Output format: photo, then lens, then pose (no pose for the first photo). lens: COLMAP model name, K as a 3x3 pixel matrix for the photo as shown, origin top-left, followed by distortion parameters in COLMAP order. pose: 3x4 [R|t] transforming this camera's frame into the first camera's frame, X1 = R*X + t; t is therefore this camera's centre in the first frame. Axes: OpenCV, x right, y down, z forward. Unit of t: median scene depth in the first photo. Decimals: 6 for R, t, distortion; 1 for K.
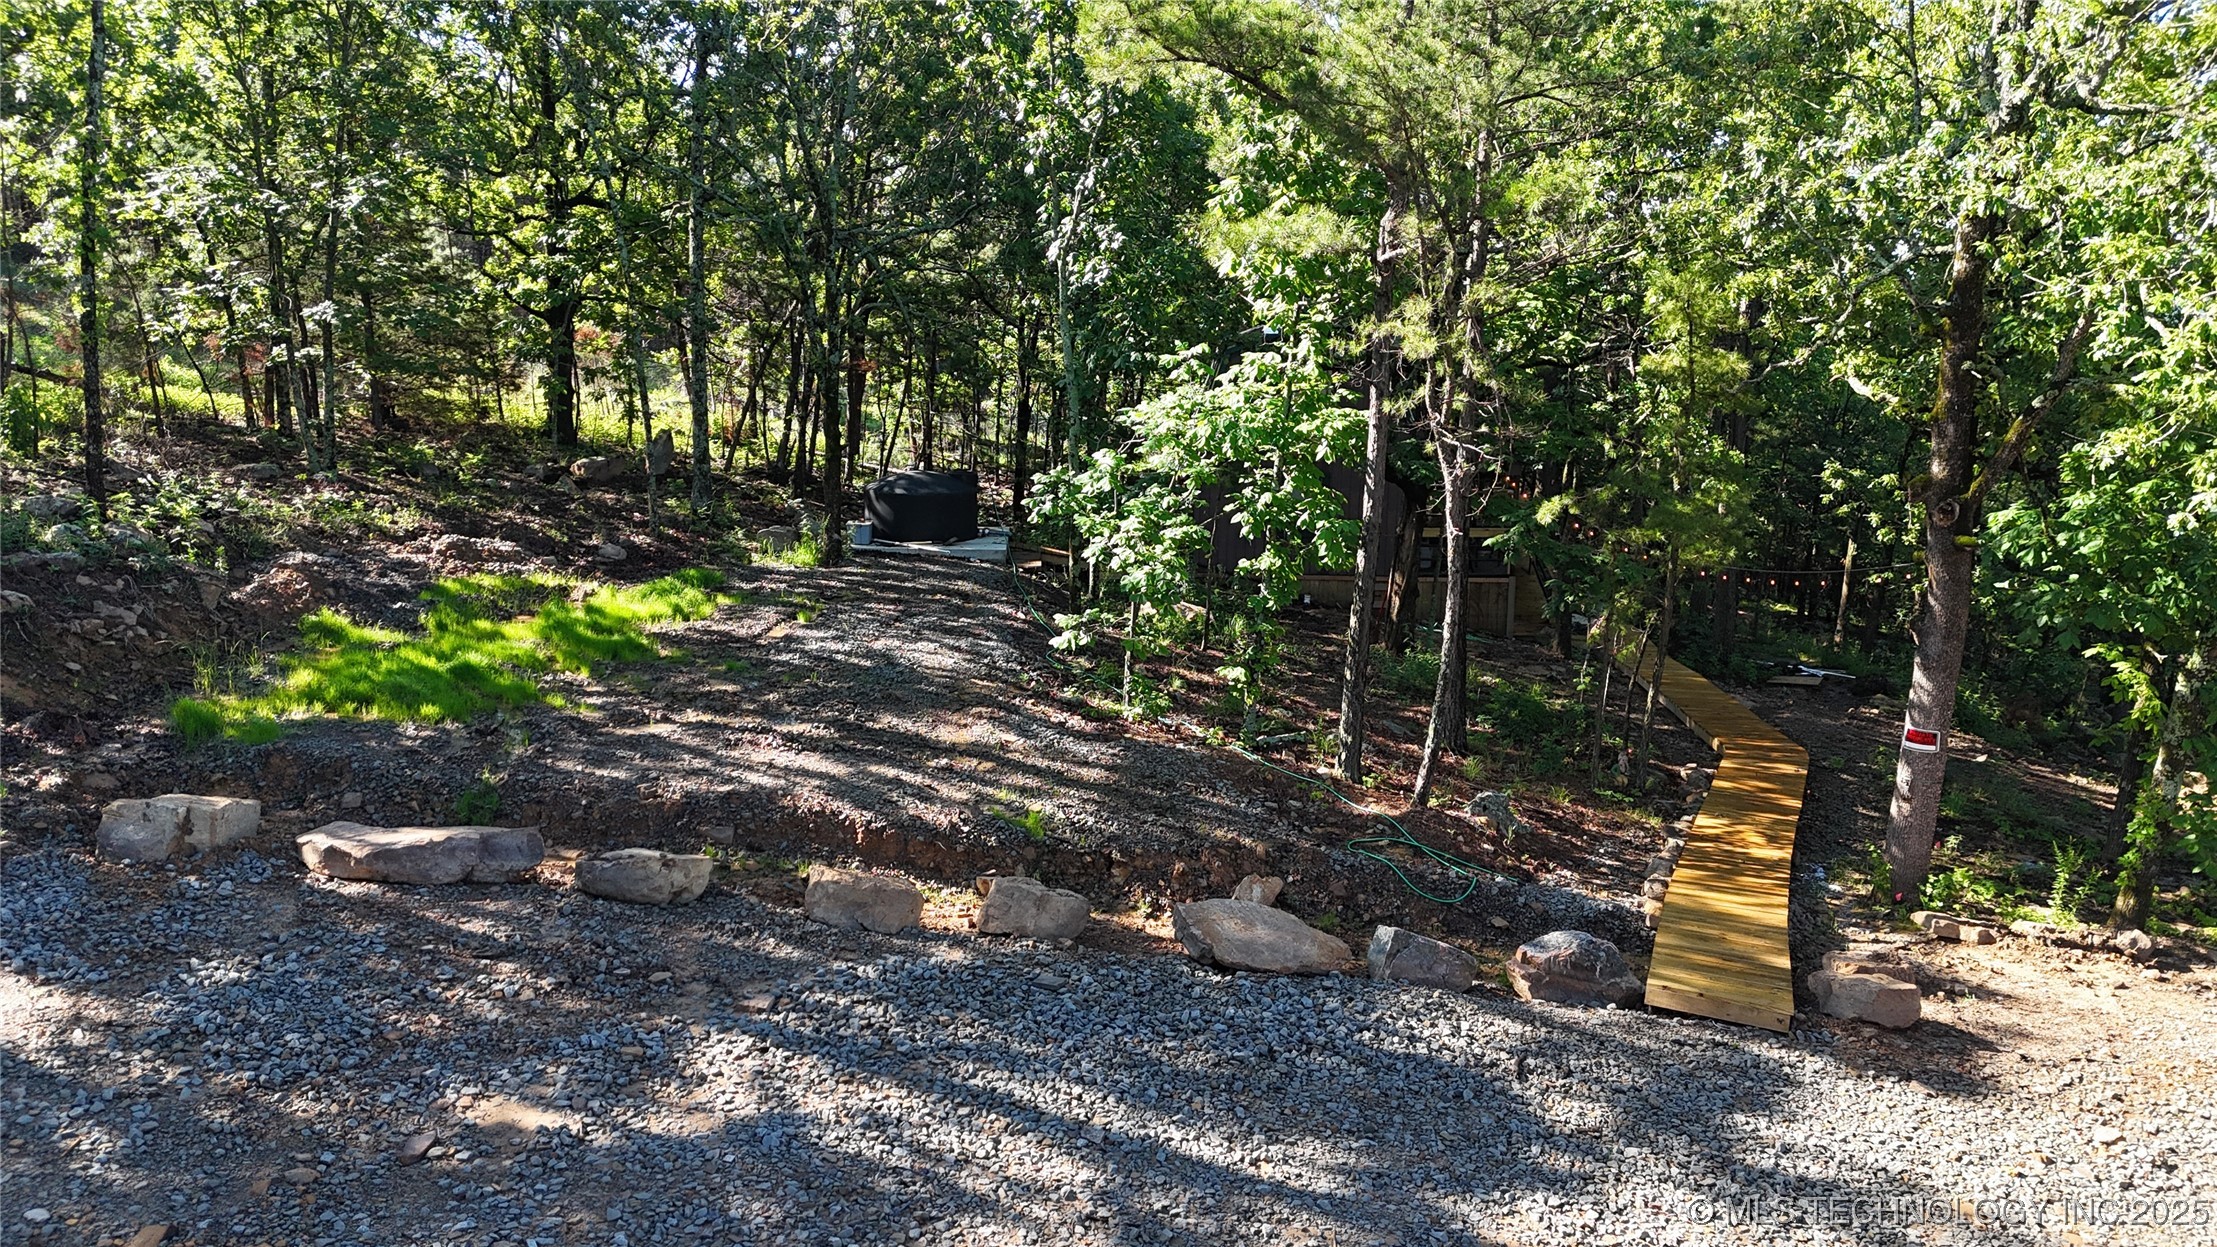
lens RADIAL K [[1603.6, 0, 1108.5], [0, 1603.6, 623.5], [0, 0, 1]] dist [0.127751, -0.173909]
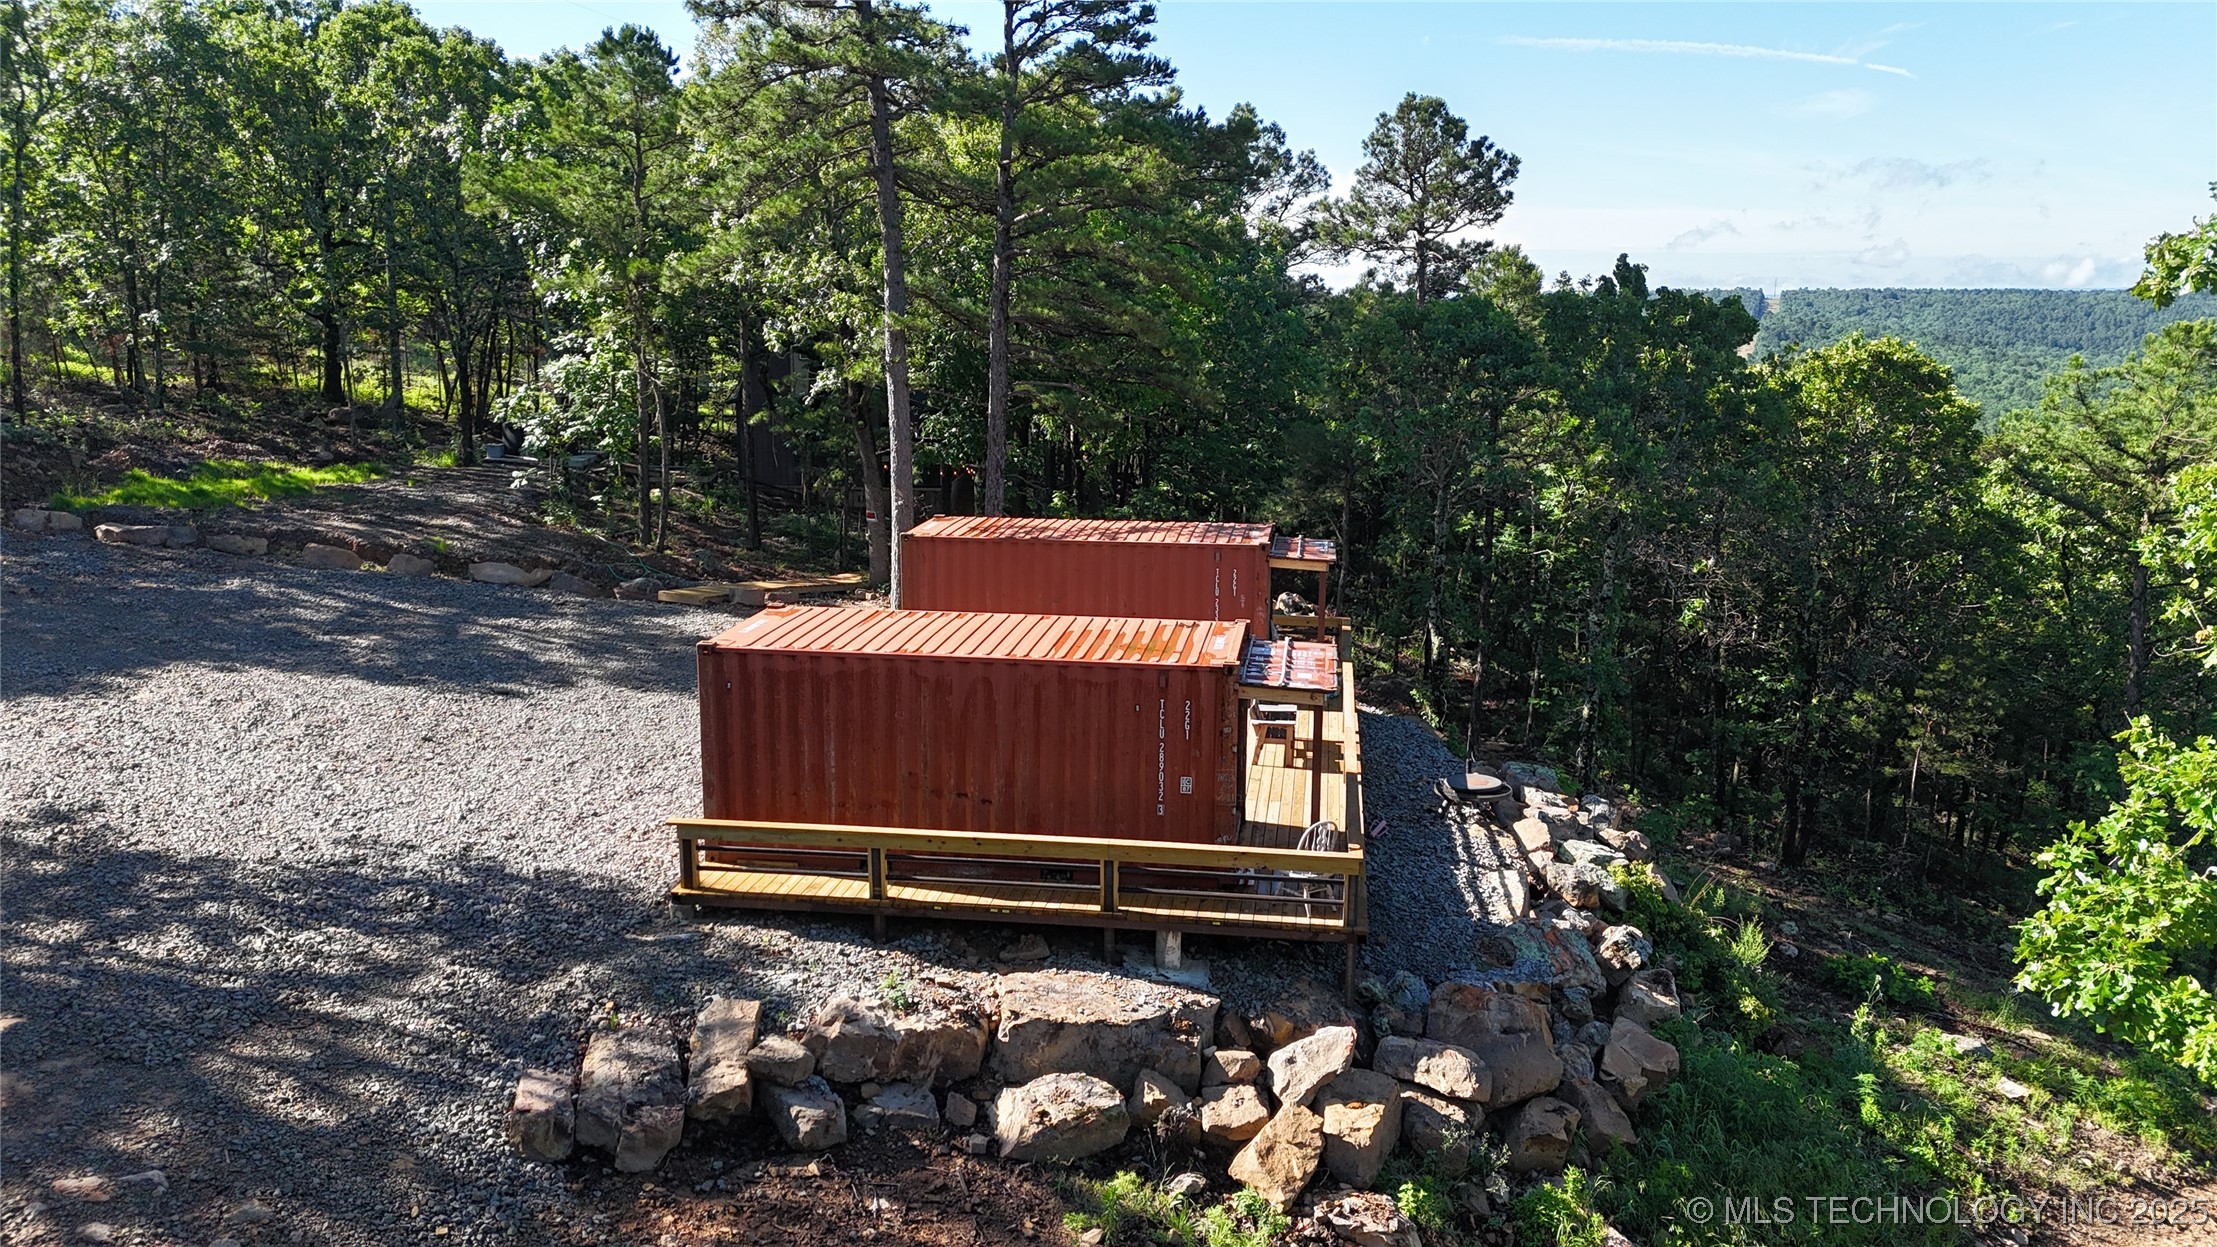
lens RADIAL K [[1613.3, 0, 1108.5], [0, 1613.3, 623.5], [0, 0, 1]] dist [0.095567, -0.106111]
pose [[0.999765, -0.002926, 0.021492, 0.511909], [0.002940, 0.999995, -0.000632, 0.144684], [-0.021490, 0.000695, 0.999769, -0.794377]]
